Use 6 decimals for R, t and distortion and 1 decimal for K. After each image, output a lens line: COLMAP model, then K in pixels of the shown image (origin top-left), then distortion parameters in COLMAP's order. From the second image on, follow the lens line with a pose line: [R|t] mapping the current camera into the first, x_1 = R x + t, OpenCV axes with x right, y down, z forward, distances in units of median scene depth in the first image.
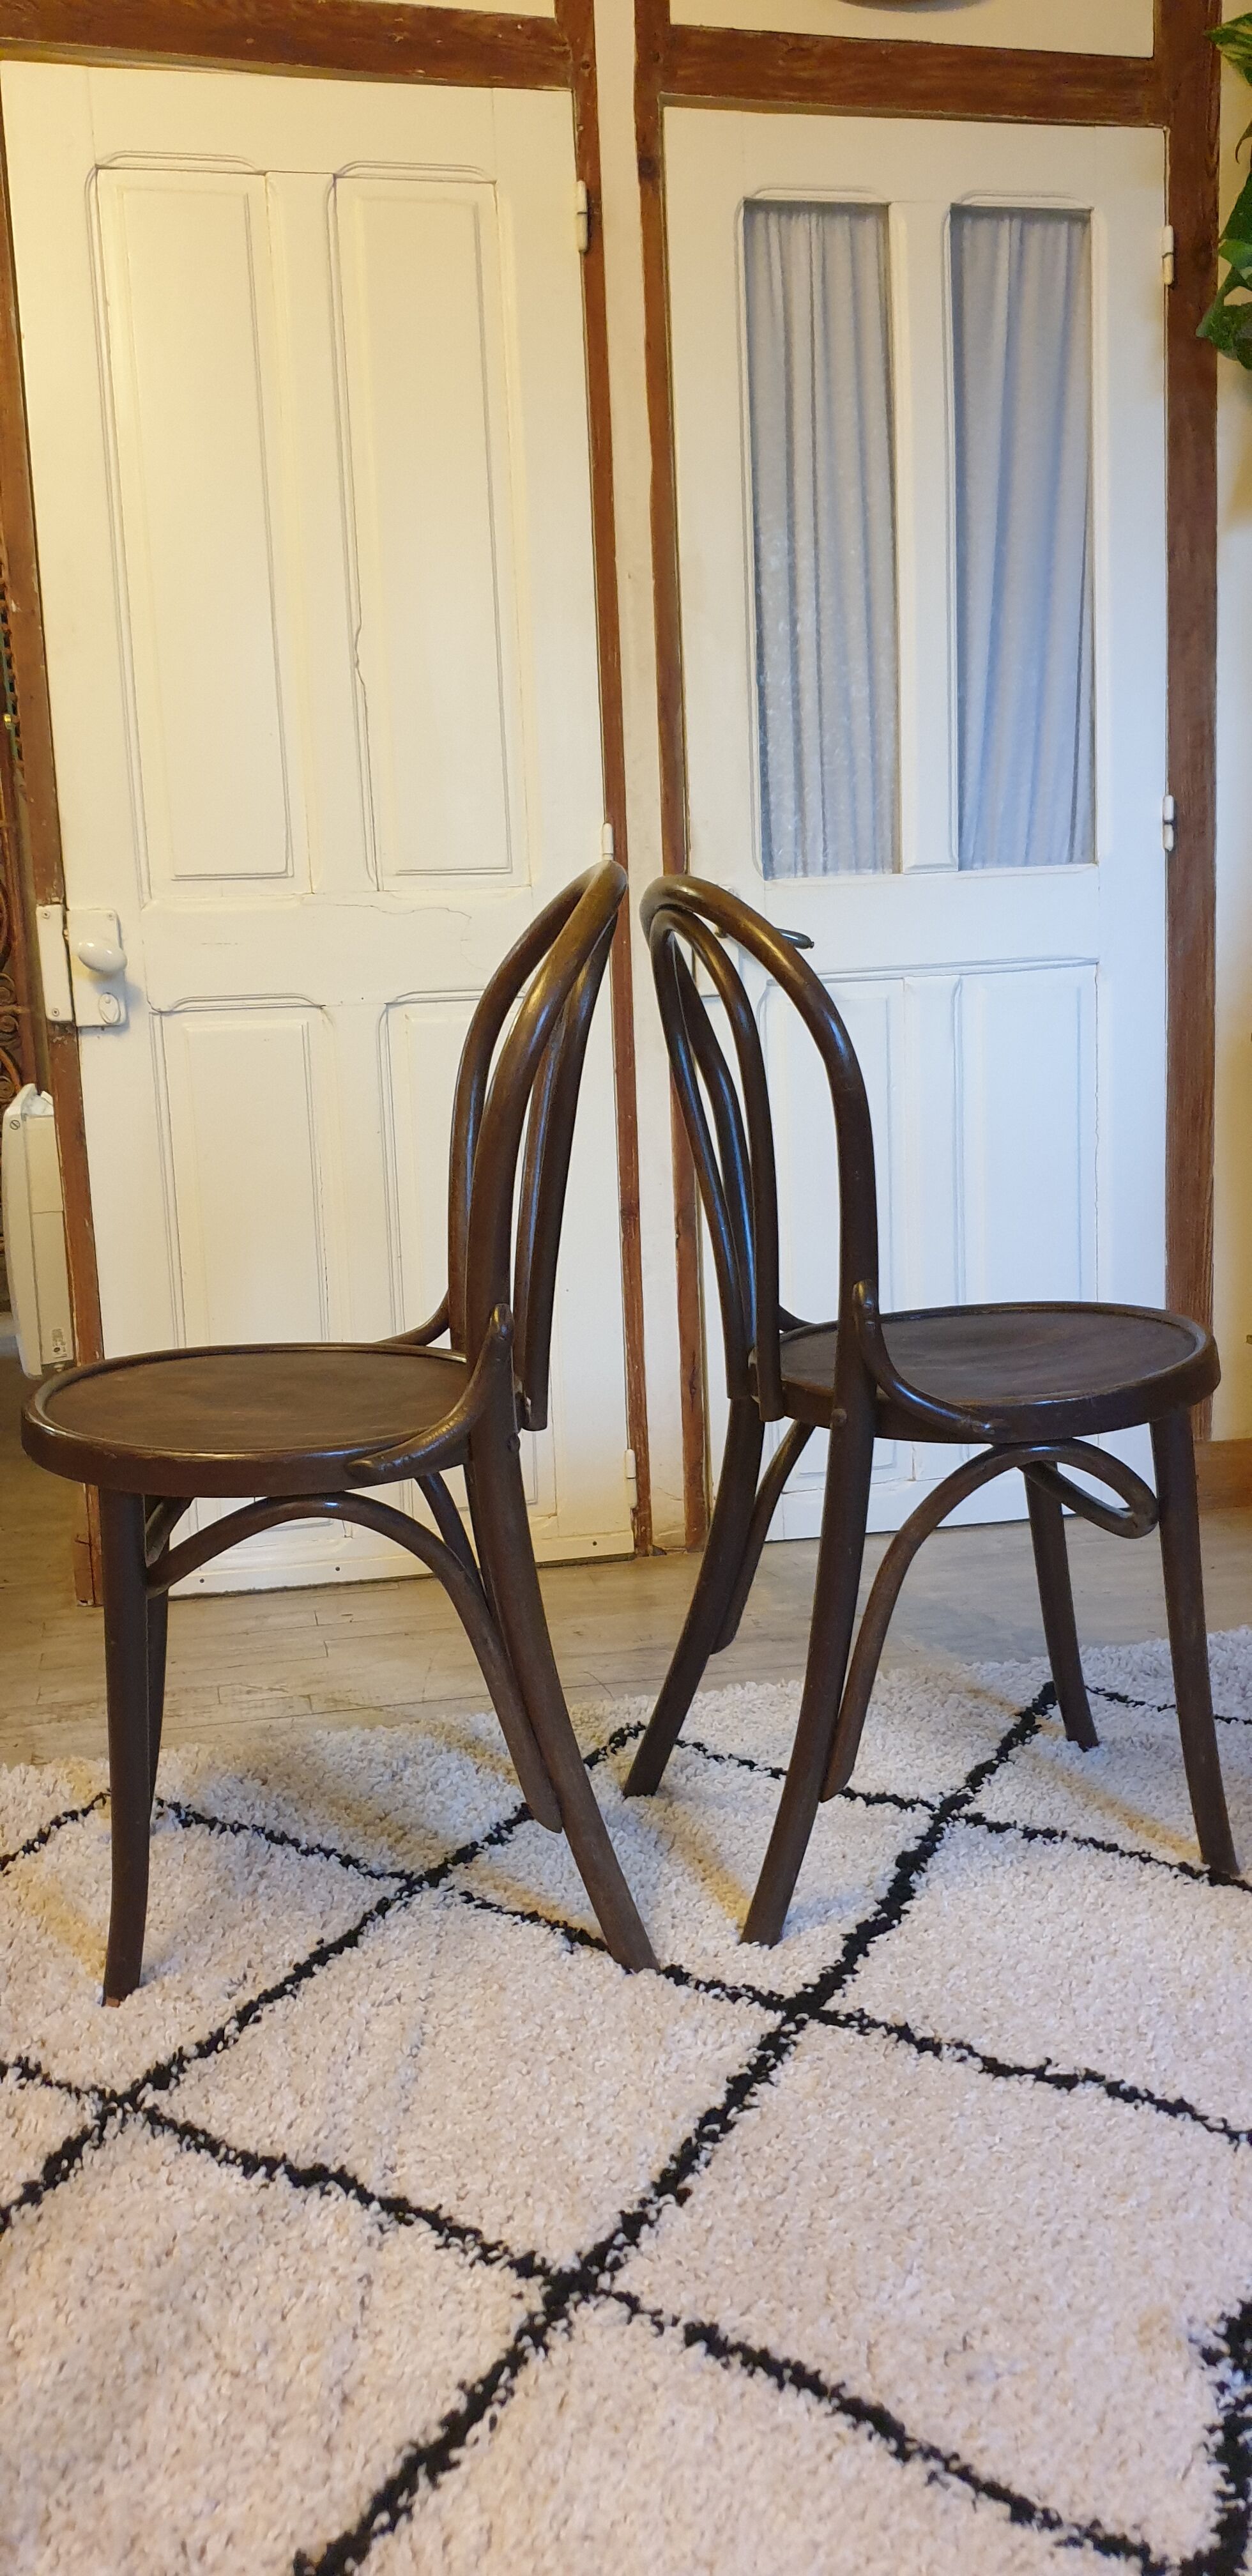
lens RADIAL K [[2104.4, 0, 601.2], [0, 2104.4, 1249.7], [0, 0, 1]] dist [-0.004635, 0.055775]
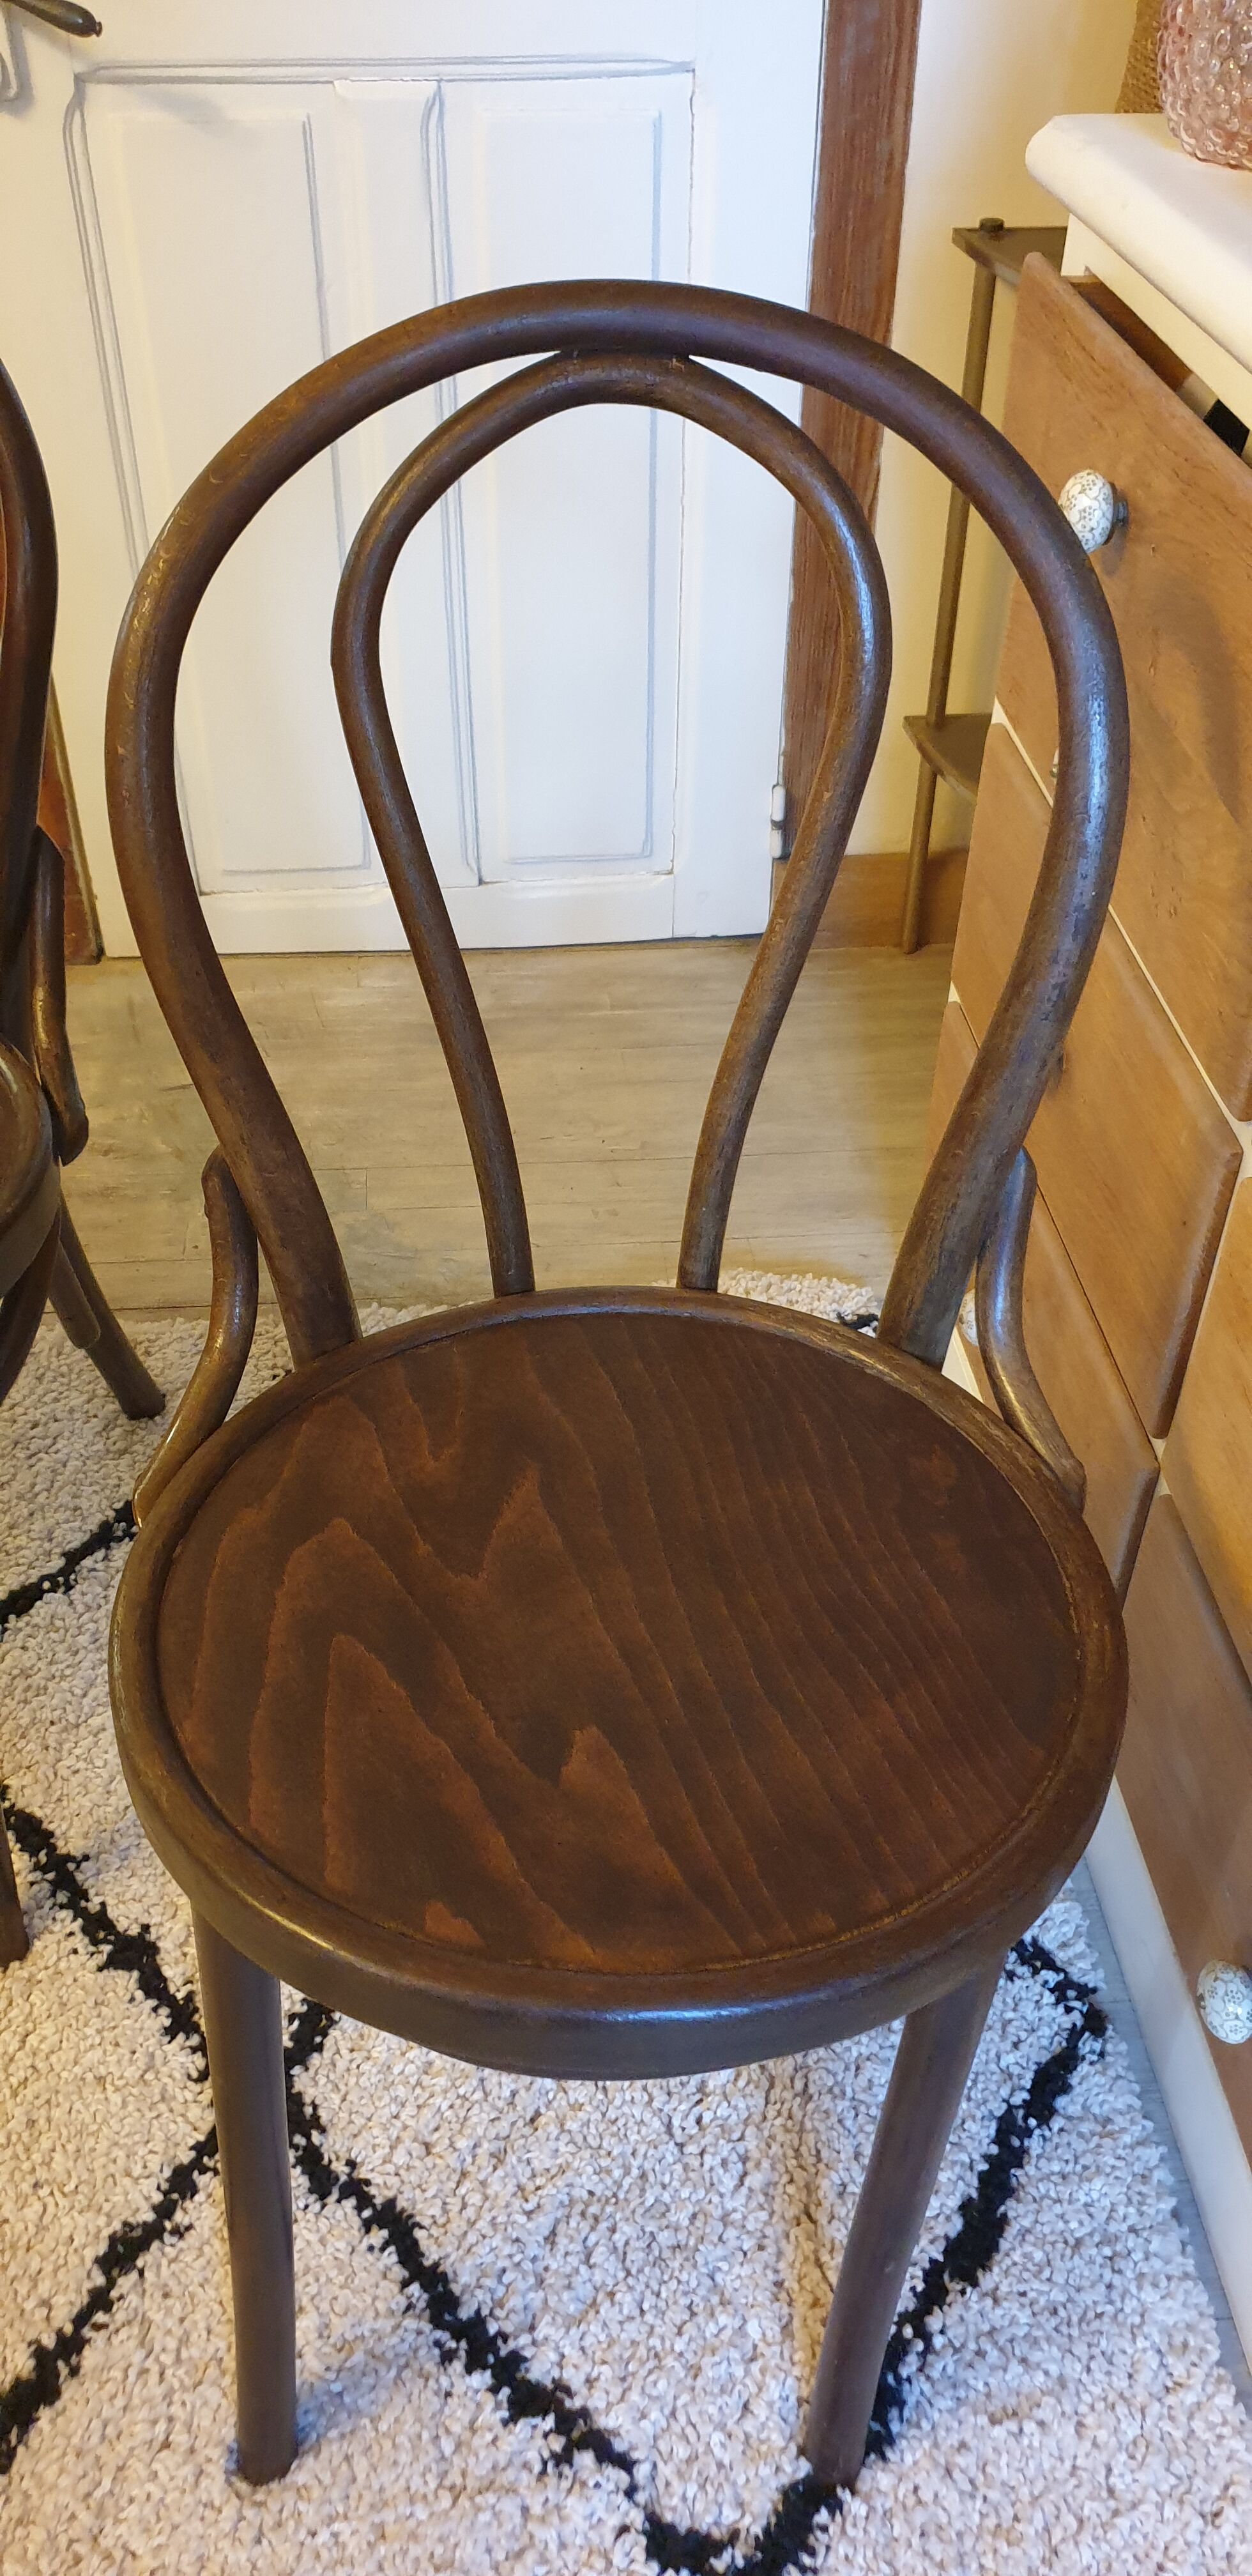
lens RADIAL K [[2104.4, 0, 646.5], [0, 2104.4, 1299.4], [0, 0, 1]] dist [-0.004635, 0.055775]
pose [[0.991218, 0.119779, -0.056035, 0.337383], [-0.071344, 0.841174, 0.536038, -0.185769], [0.111341, -0.527332, 0.842332, 0.390861]]
